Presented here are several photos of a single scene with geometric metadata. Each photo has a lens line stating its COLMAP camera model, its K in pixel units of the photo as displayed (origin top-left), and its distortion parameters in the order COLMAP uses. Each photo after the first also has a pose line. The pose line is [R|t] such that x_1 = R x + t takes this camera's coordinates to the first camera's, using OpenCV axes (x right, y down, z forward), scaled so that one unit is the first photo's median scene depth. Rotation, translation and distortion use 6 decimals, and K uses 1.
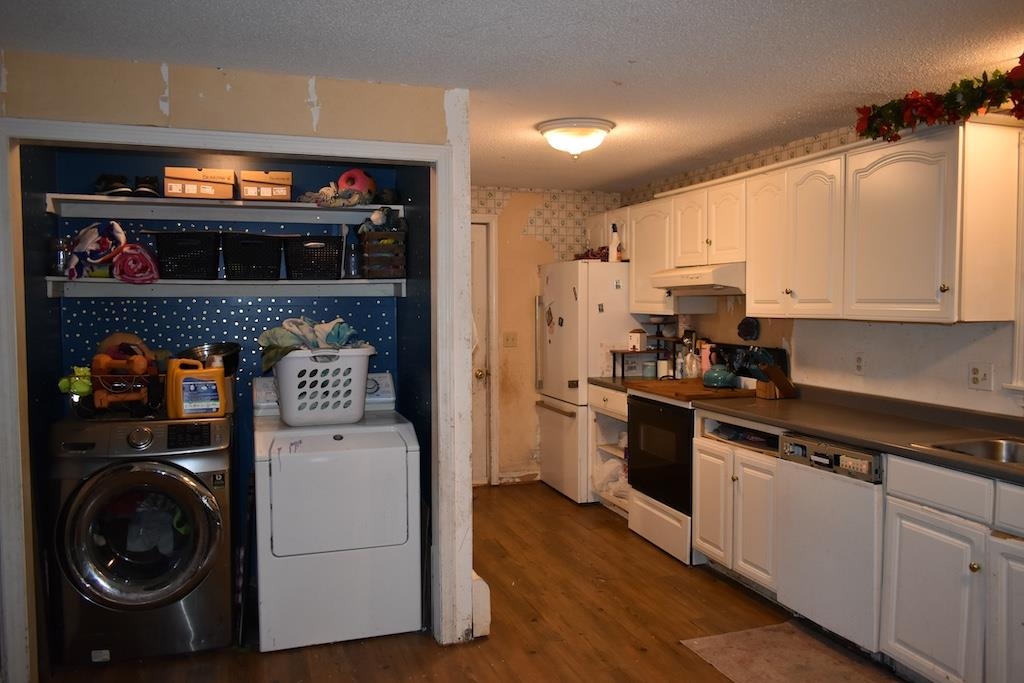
lens RADIAL K [[785.5, 0, 512.0], [0, 785.5, 341.5], [0, 0, 1]] dist [-0.018950, 0.006438]
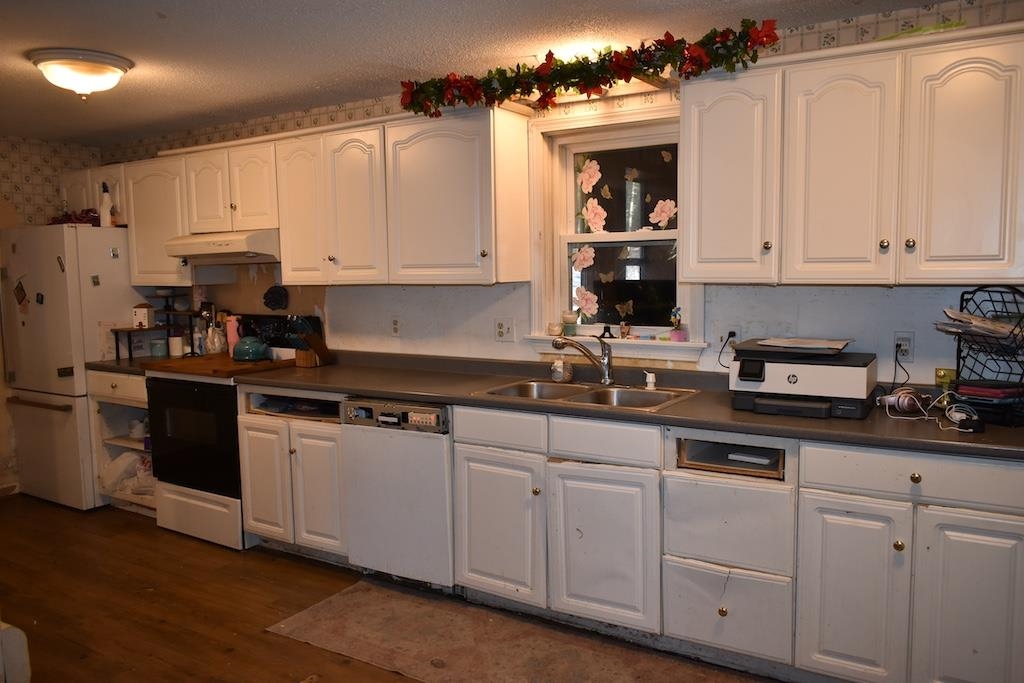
lens RADIAL K [[785.5, 0, 512.0], [0, 785.5, 341.5], [0, 0, 1]] dist [-0.018950, 0.006438]
pose [[0.777604, -0.069774, 0.624871, -0.094916], [0.047658, 0.997505, 0.052076, 0.001077], [-0.626945, -0.010714, 0.778990, 0.064861]]
